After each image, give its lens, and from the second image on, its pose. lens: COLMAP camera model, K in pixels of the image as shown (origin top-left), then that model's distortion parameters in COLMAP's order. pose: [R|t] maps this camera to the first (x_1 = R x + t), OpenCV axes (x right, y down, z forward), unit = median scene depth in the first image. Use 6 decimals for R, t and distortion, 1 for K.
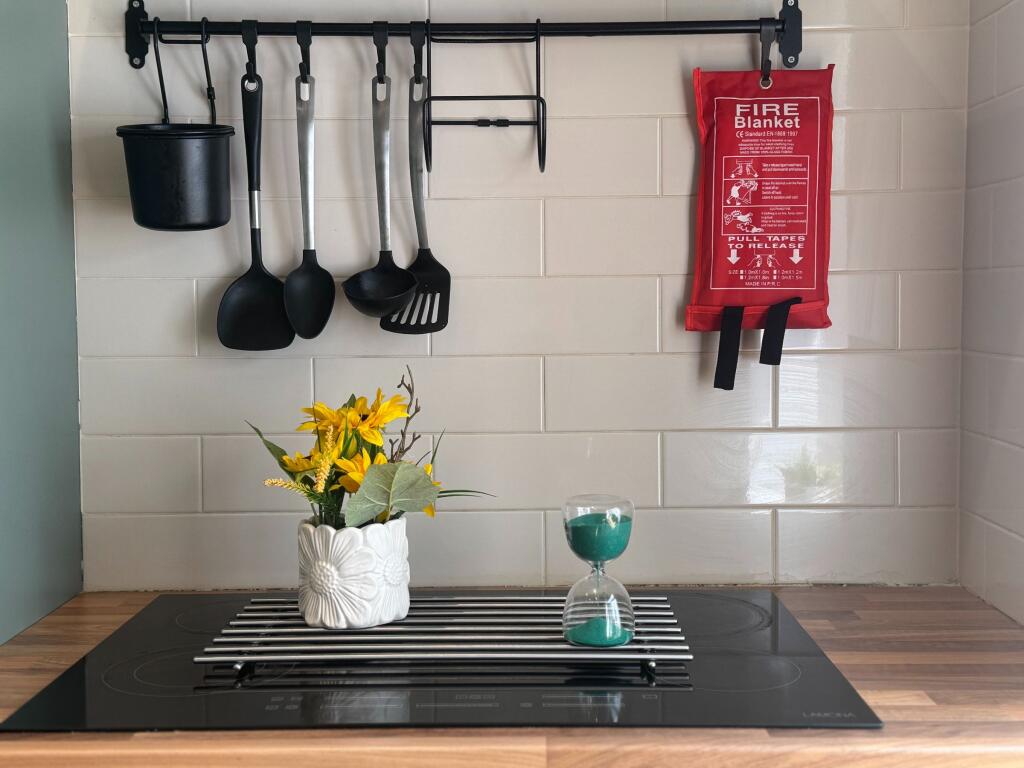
lens RADIAL K [[1299.3, 0, 510.6], [0, 1299.3, 382.6], [0, 0, 1]] dist [0.122839, 0.000000]
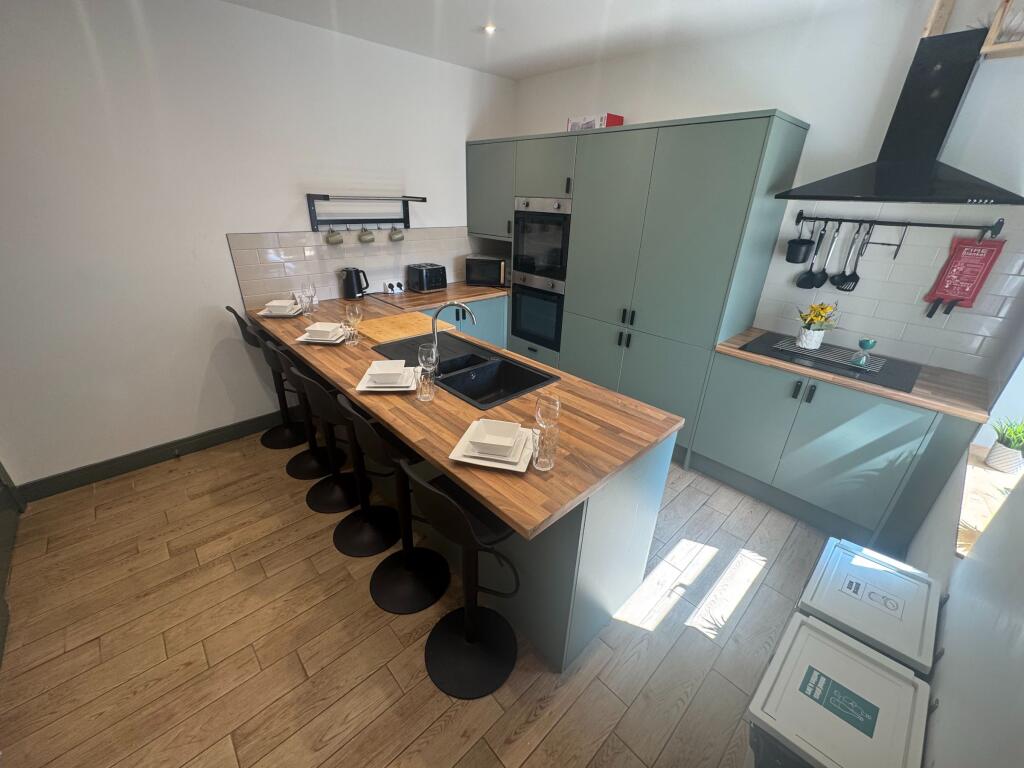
lens RADIAL K [[408.8, 0, 510.0], [0, 408.8, 384.6], [0, 0, 1]] dist [-0.004241, 0.001522]
pose [[0.689928, 0.330528, -0.644011, 0.152419], [-0.074254, 0.917290, 0.391236, -0.213224], [0.720059, -0.222105, 0.657407, -0.897500]]
